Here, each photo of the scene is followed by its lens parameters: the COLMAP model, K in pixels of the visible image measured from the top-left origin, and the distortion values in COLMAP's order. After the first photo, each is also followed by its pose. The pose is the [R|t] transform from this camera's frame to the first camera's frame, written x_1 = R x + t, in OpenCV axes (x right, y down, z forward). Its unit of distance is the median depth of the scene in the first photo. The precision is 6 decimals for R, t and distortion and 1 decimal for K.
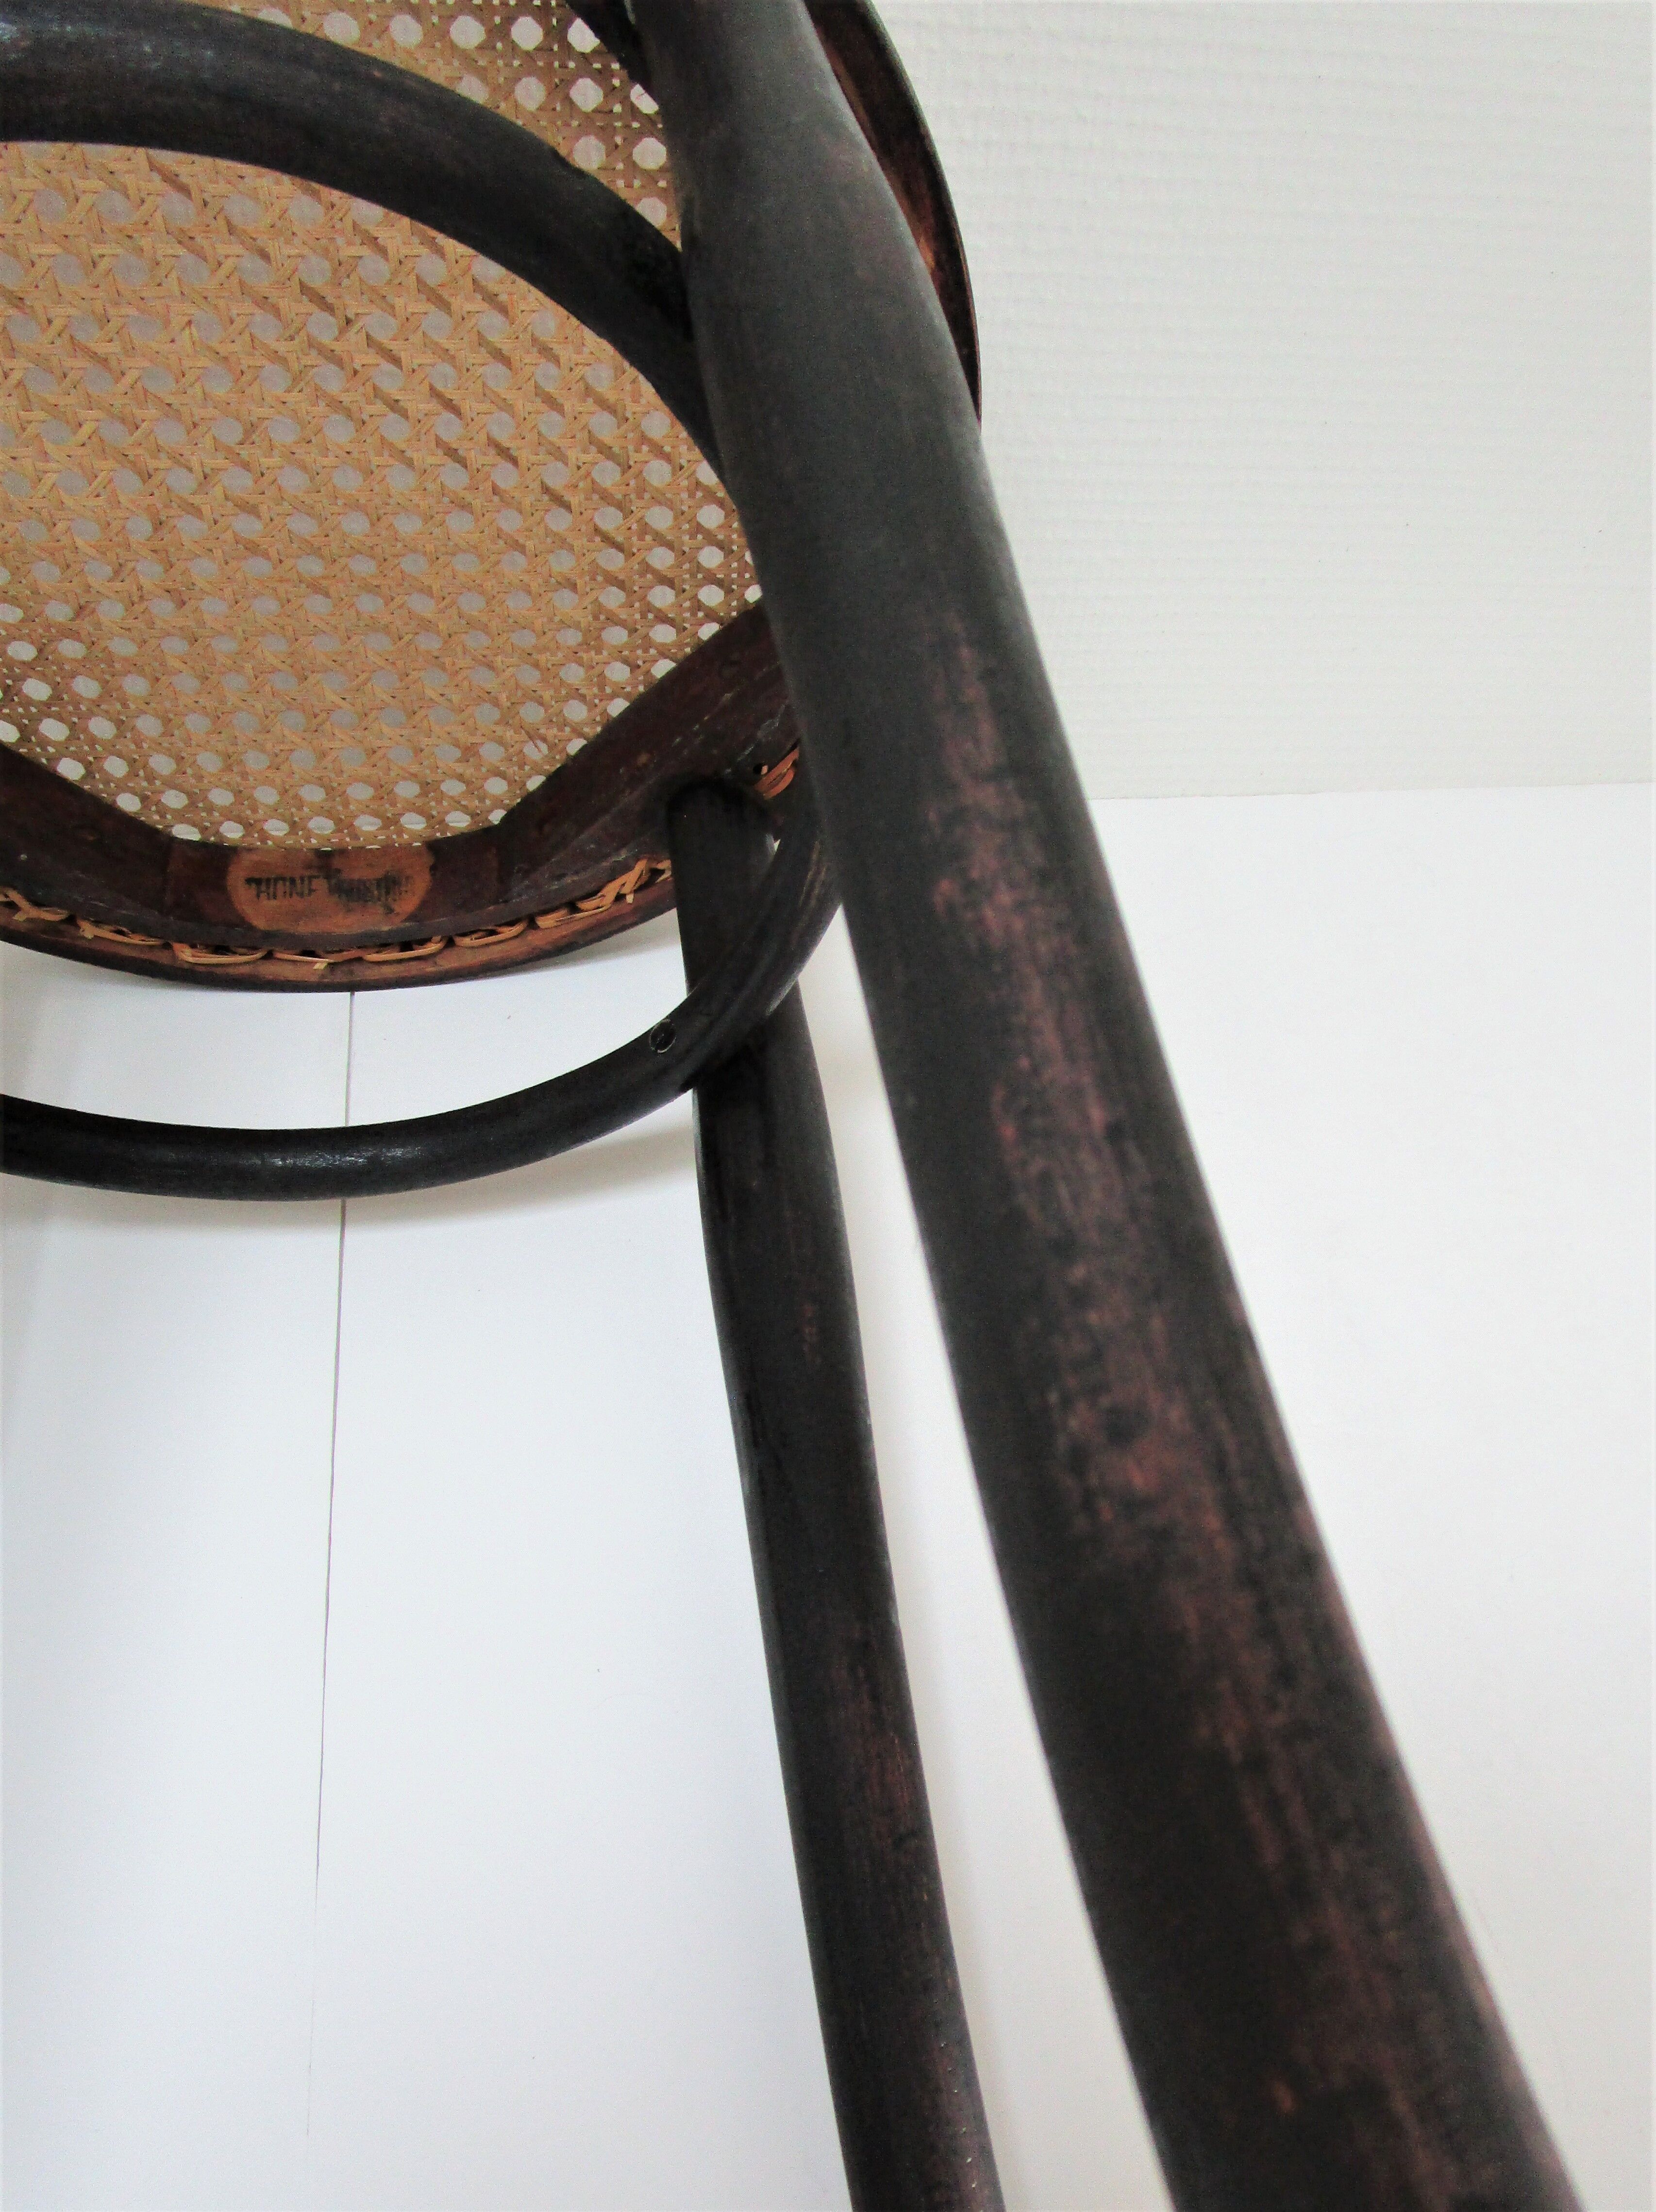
lens RADIAL K [[1556.5, 0, 828.0], [0, 1556.5, 1106.0], [0, 0, 1]] dist [-0.025762, -0.000434]
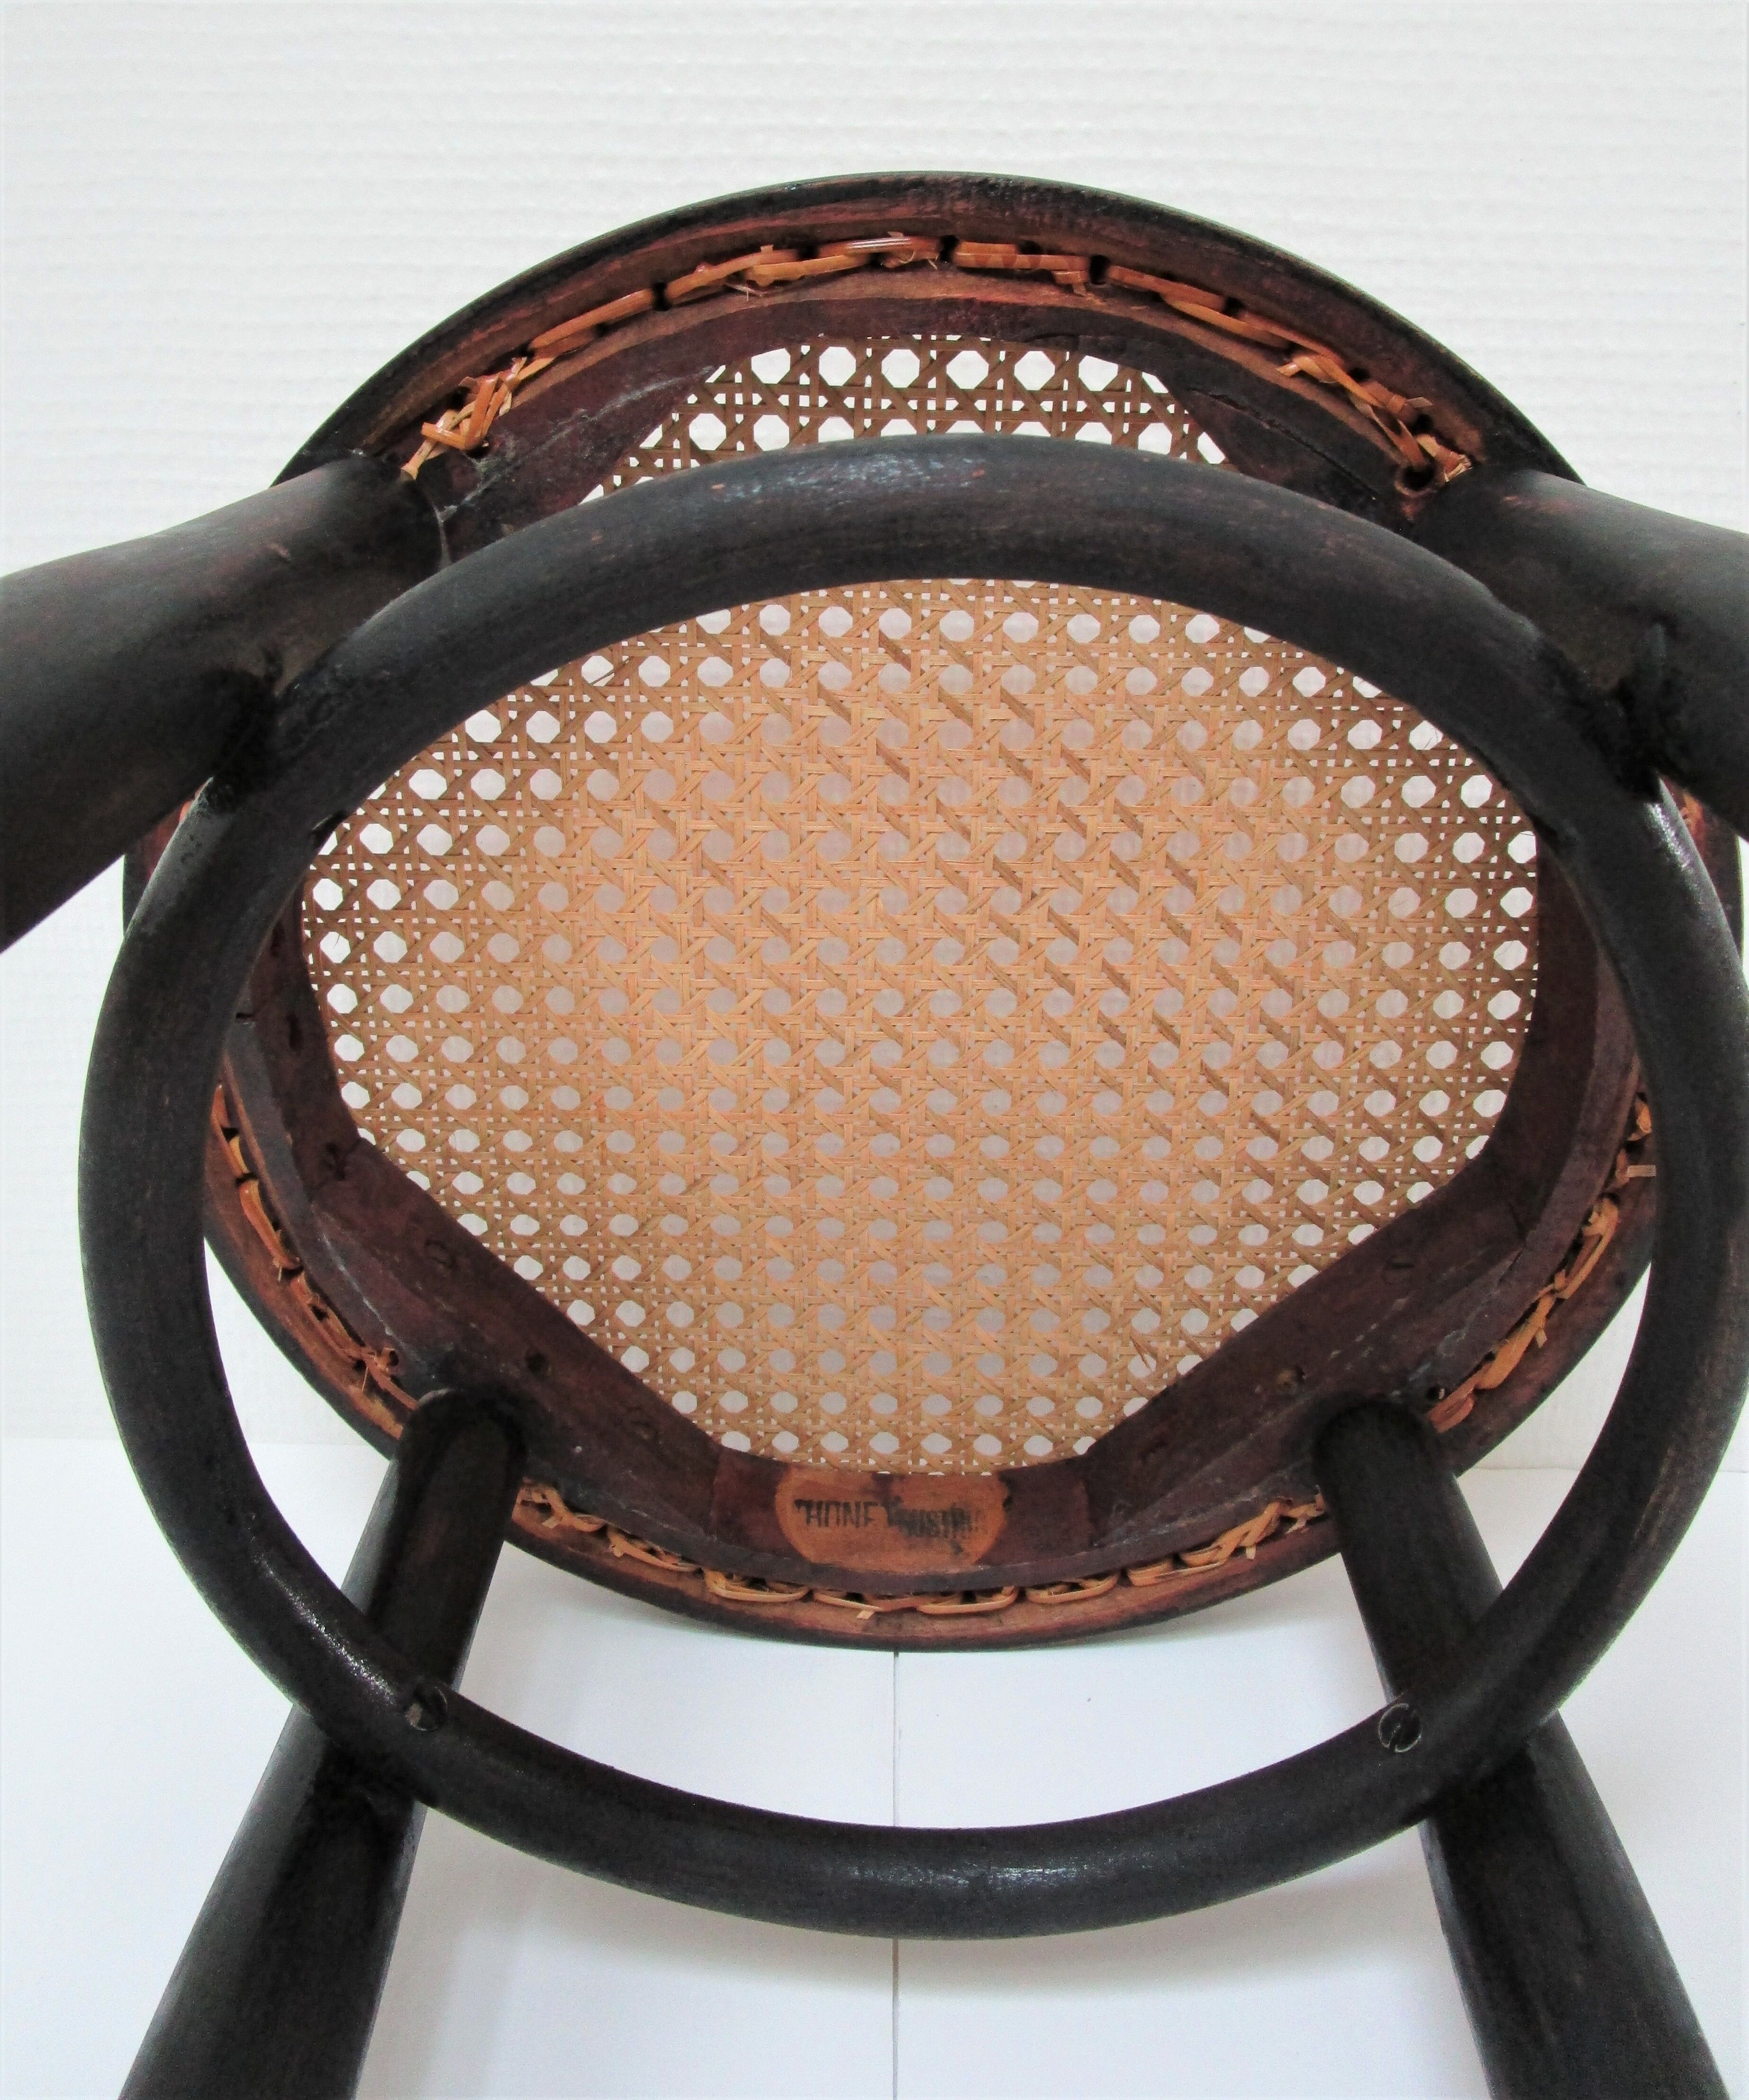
lens RADIAL K [[1489.6, 0, 824.1], [0, 1489.6, 1002.6], [0, 0, 1]] dist [-0.030346, 0.016077]
pose [[0.980308, -0.008148, -0.197305, -0.199240], [-0.093920, 0.859668, -0.502145, 0.030711], [0.173708, 0.510788, 0.841975, 0.165434]]
